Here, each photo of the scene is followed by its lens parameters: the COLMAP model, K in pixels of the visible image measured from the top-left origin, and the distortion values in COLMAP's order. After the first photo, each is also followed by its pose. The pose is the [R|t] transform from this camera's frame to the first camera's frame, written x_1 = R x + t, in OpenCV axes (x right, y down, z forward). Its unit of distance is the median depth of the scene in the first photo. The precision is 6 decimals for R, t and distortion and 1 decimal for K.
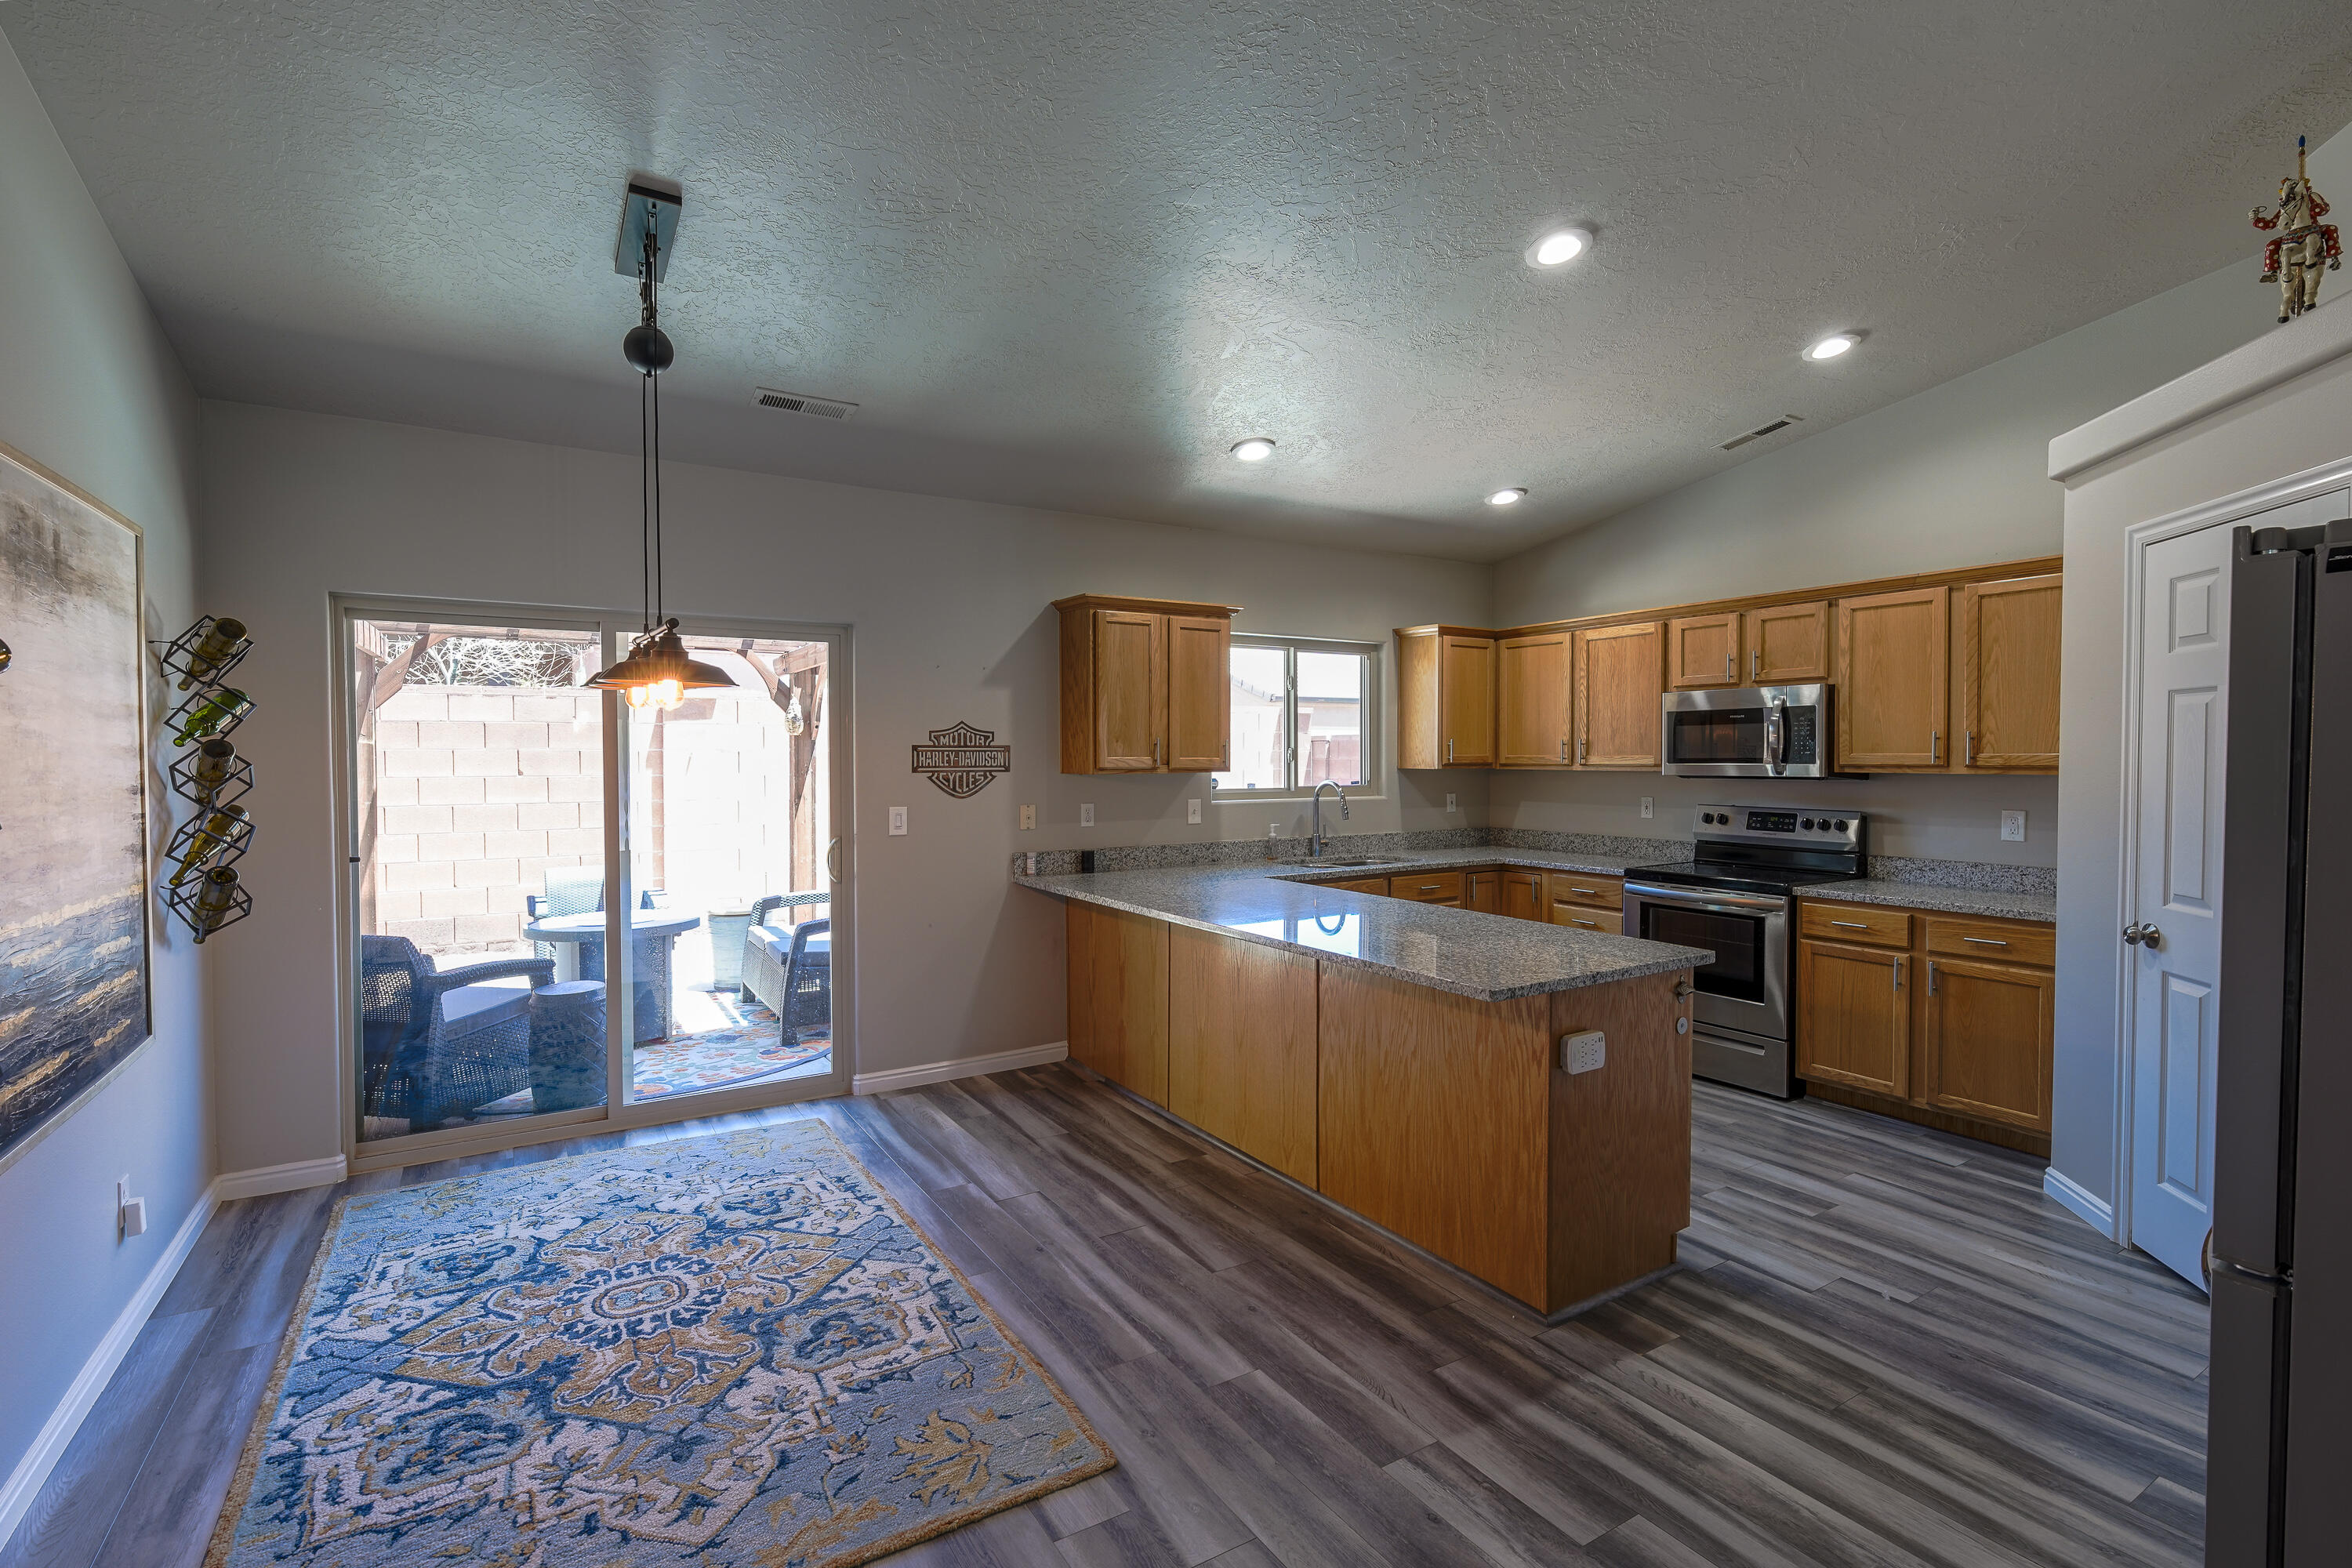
lens RADIAL K [[1068.3, 0, 1163.5], [0, 1068.3, 780.8], [0, 0, 1]] dist [-0.000125, 0.000114]
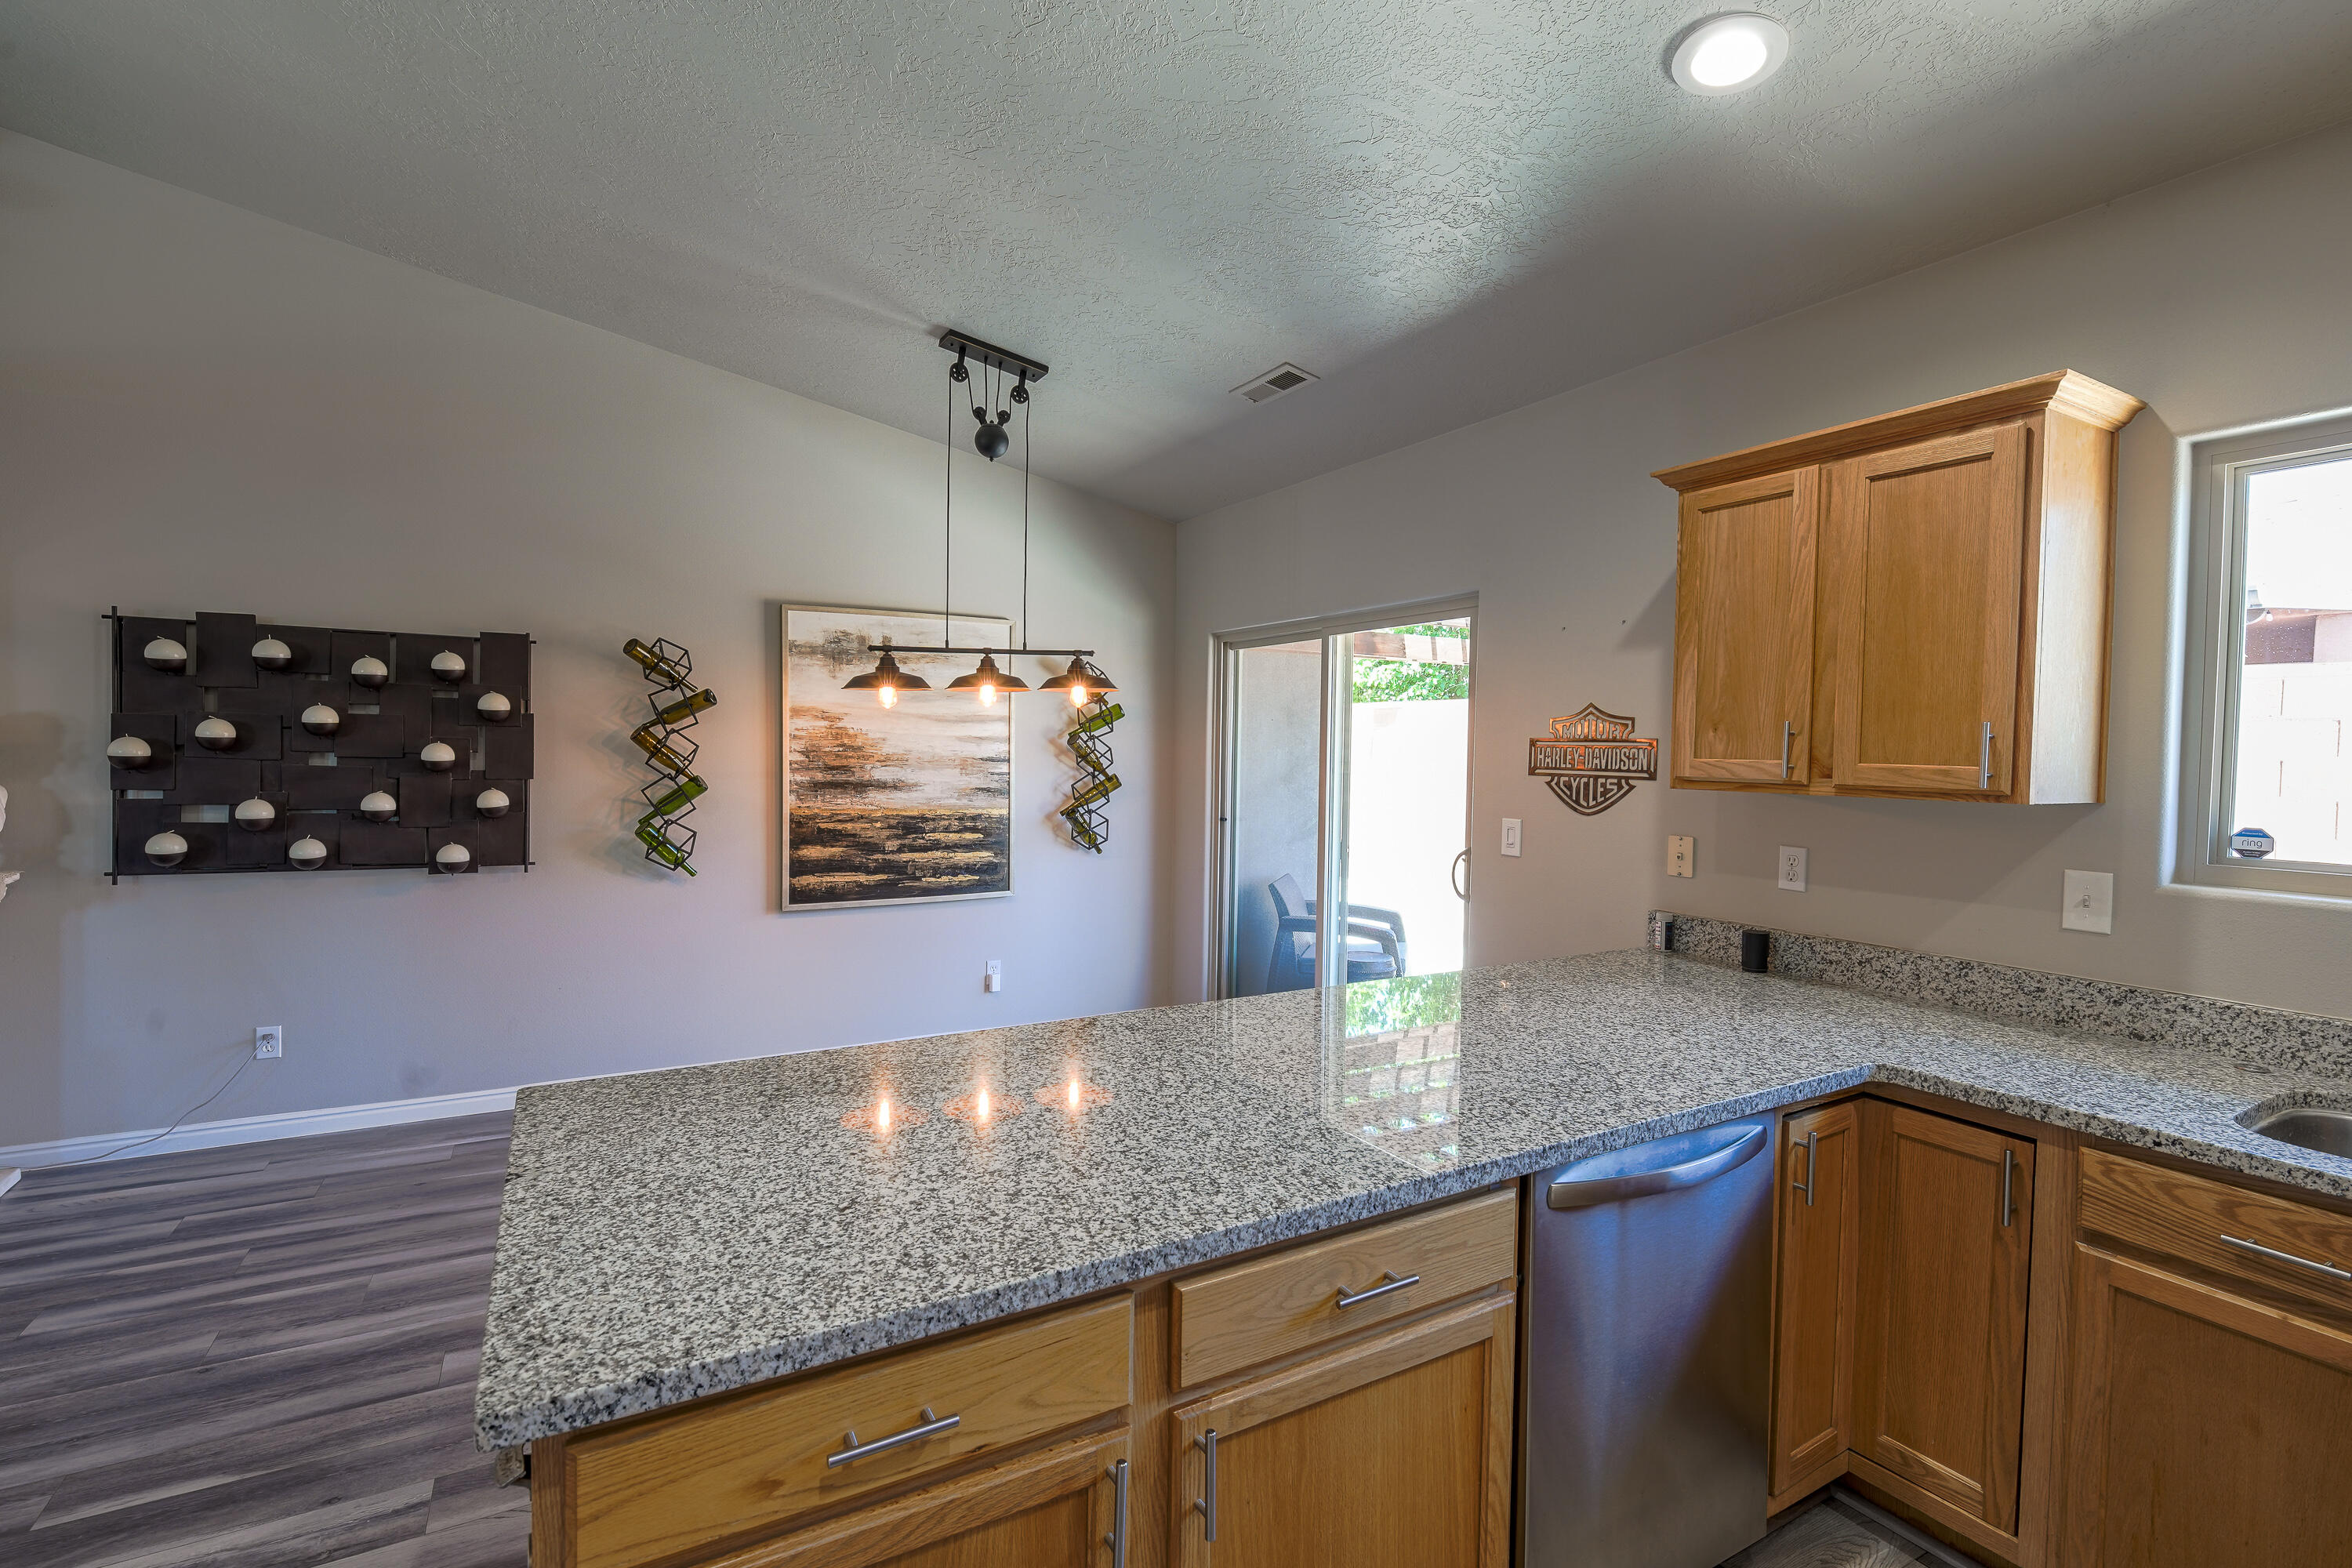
lens RADIAL K [[1044.3, 0, 1162.6], [0, 1044.3, 775.4], [0, 0, 1]] dist [-0.002033, 0.000038]
pose [[-0.033286, 0.029825, -0.999001, 0.706595], [-0.043637, 0.998558, 0.031265, -0.026542], [0.998493, 0.044635, -0.031937, 1.067505]]
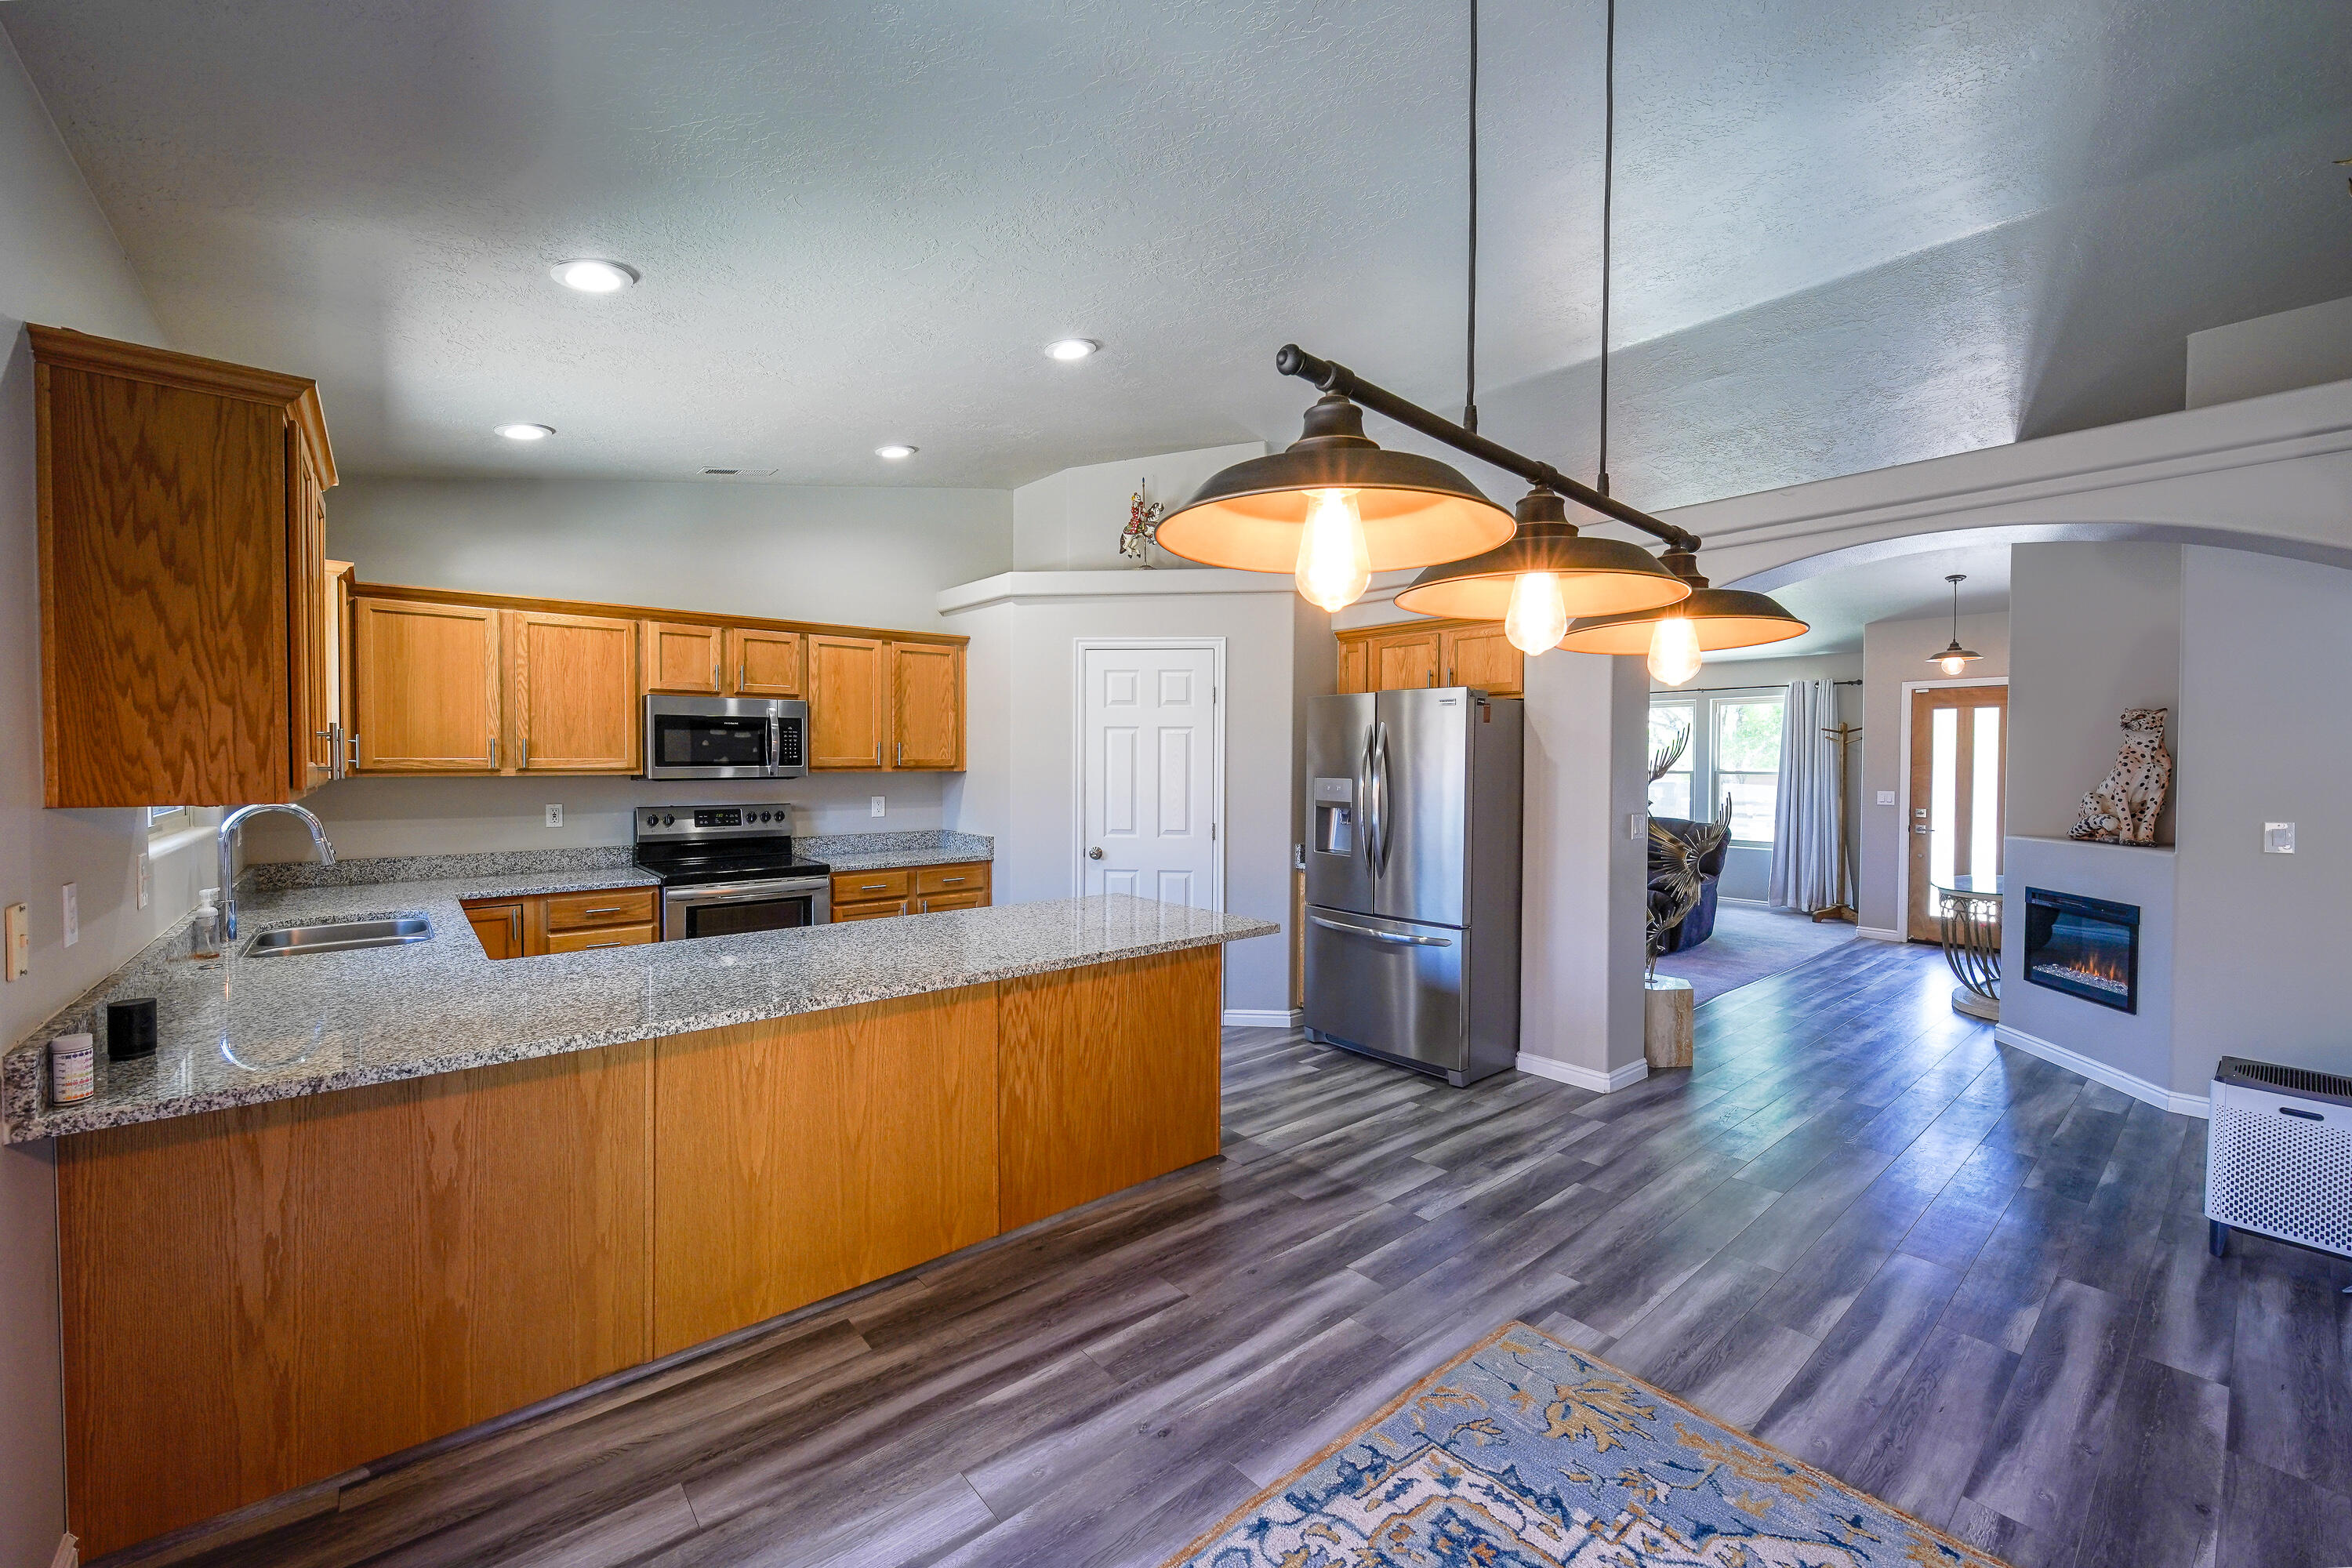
lens RADIAL K [[931.4, 0, 1169.0], [0, 931.4, 777.2], [0, 0, 1]] dist [-0.001836, -0.000097]
pose [[-0.142260, -0.019548, 0.989636, -0.690007], [0.019693, 0.999551, 0.022575, -0.024962], [-0.989633, 0.022700, -0.141811, 1.003119]]
